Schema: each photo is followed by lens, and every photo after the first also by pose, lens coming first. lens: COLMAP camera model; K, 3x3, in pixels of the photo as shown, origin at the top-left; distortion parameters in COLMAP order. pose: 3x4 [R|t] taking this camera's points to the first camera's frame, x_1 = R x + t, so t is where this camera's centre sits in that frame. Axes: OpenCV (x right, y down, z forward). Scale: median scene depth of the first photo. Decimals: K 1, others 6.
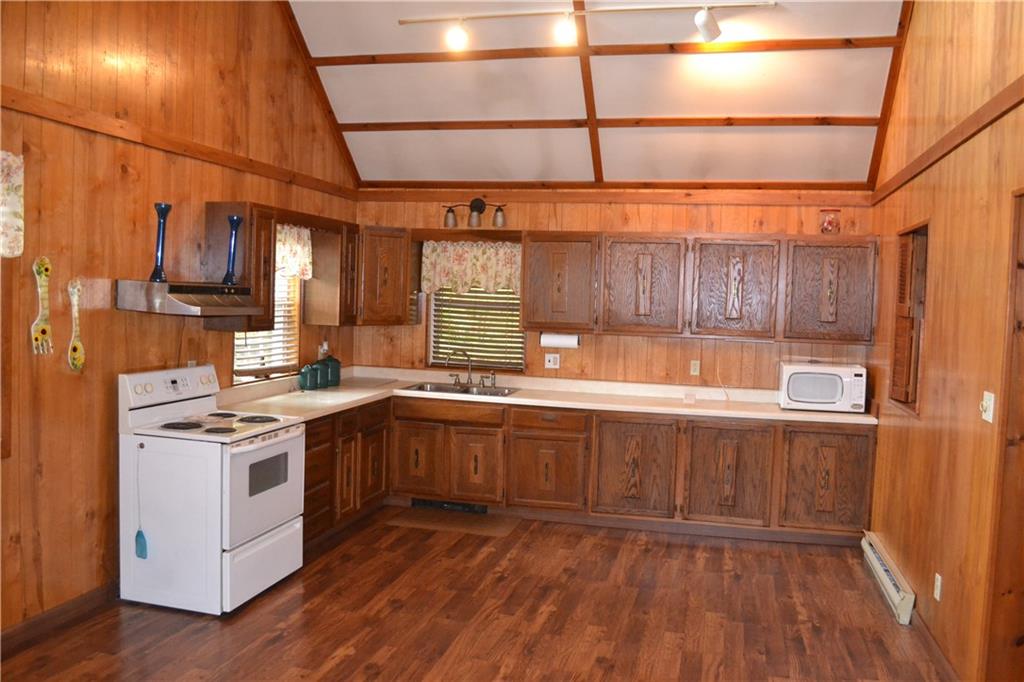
lens RADIAL K [[828.1, 0, 519.8], [0, 828.1, 346.0], [0, 0, 1]] dist [-0.082682, 0.016906]
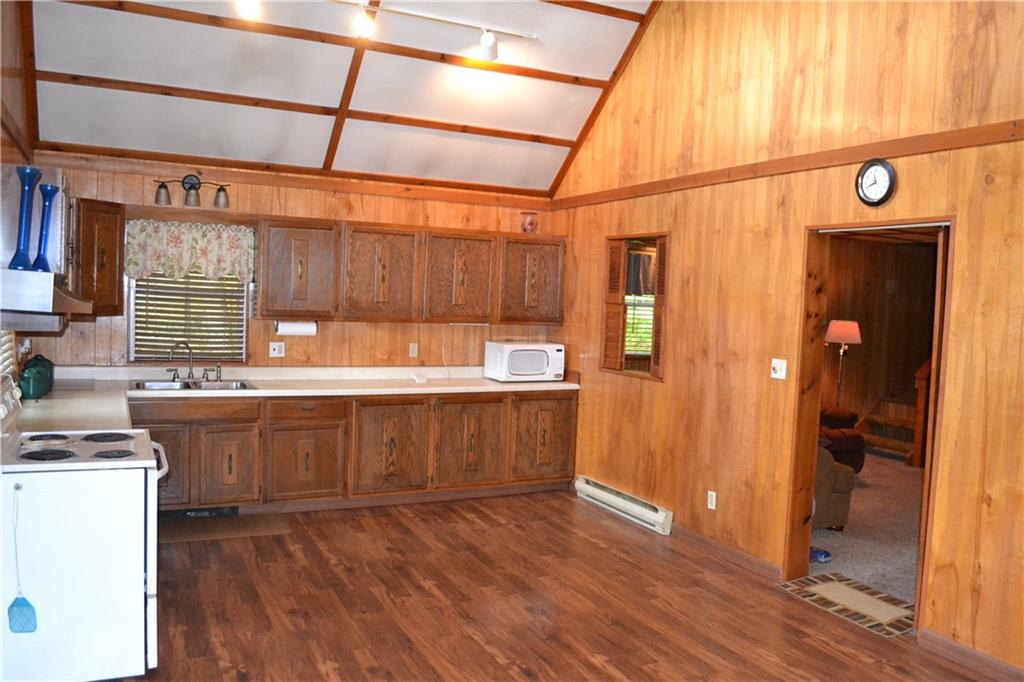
lens RADIAL K [[828.1, 0, 519.8], [0, 828.1, 346.0], [0, 0, 1]] dist [-0.082682, 0.016906]
pose [[0.759037, -0.042051, 0.649688, -0.411119], [0.022095, 0.999001, 0.038846, -0.019044], [-0.650673, -0.015130, 0.759208, 0.089433]]
